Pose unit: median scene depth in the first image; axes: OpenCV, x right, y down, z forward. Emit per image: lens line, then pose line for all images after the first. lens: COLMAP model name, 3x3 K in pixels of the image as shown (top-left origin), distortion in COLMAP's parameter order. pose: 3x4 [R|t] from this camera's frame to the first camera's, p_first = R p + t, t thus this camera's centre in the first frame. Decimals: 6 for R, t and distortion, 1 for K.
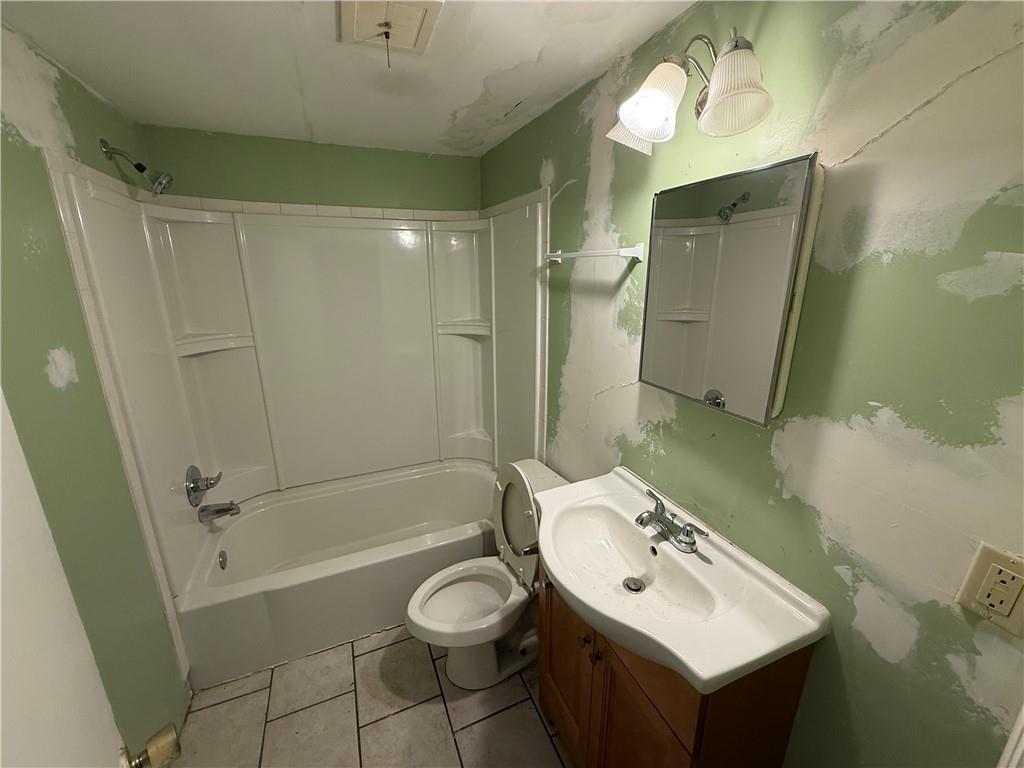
lens RADIAL K [[409.3, 0, 510.1], [0, 409.3, 383.7], [0, 0, 1]] dist [-0.000160, 0.000509]
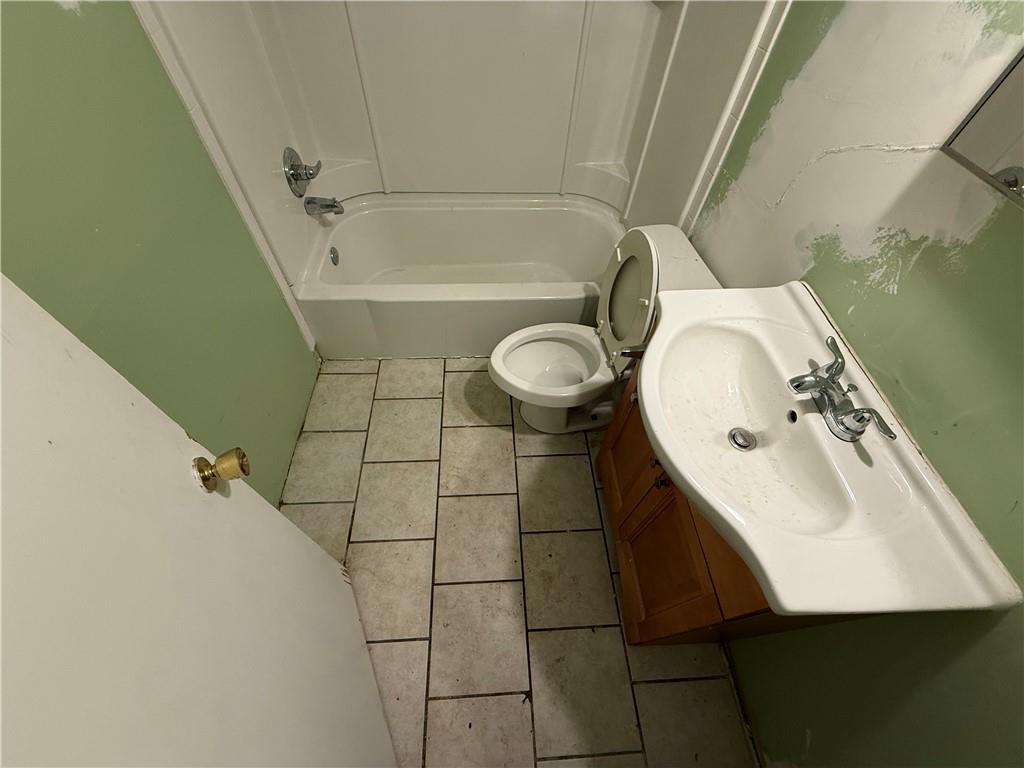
lens RADIAL K [[409.3, 0, 509.9], [0, 409.3, 384.4], [0, 0, 1]] dist [-0.000160, 0.000509]
pose [[0.937527, 0.300937, -0.174587, -0.011622], [-0.133433, 0.774454, 0.618398, -0.017904], [0.321308, -0.556469, 0.766227, 0.194419]]
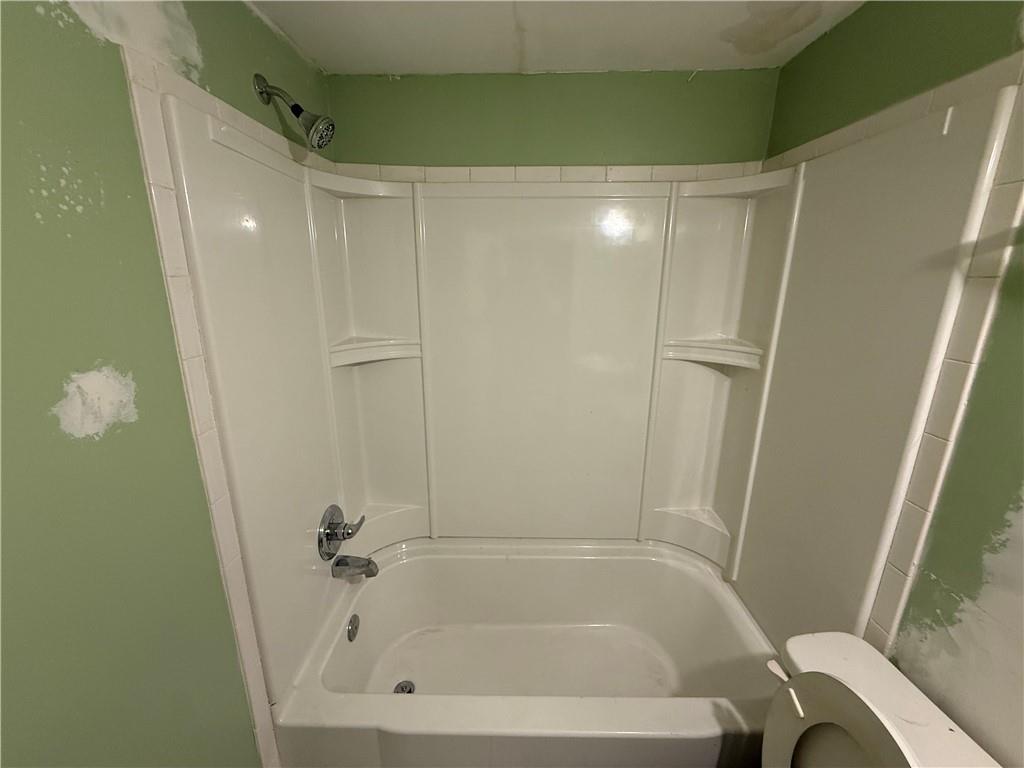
lens RADIAL K [[409.3, 0, 509.5], [0, 409.3, 382.3], [0, 0, 1]] dist [-0.000160, 0.000509]
pose [[0.910306, 0.113775, -0.397992, -0.193195], [-0.116440, 0.993043, 0.017557, -0.094861], [0.397221, 0.030360, 0.917221, 0.436032]]
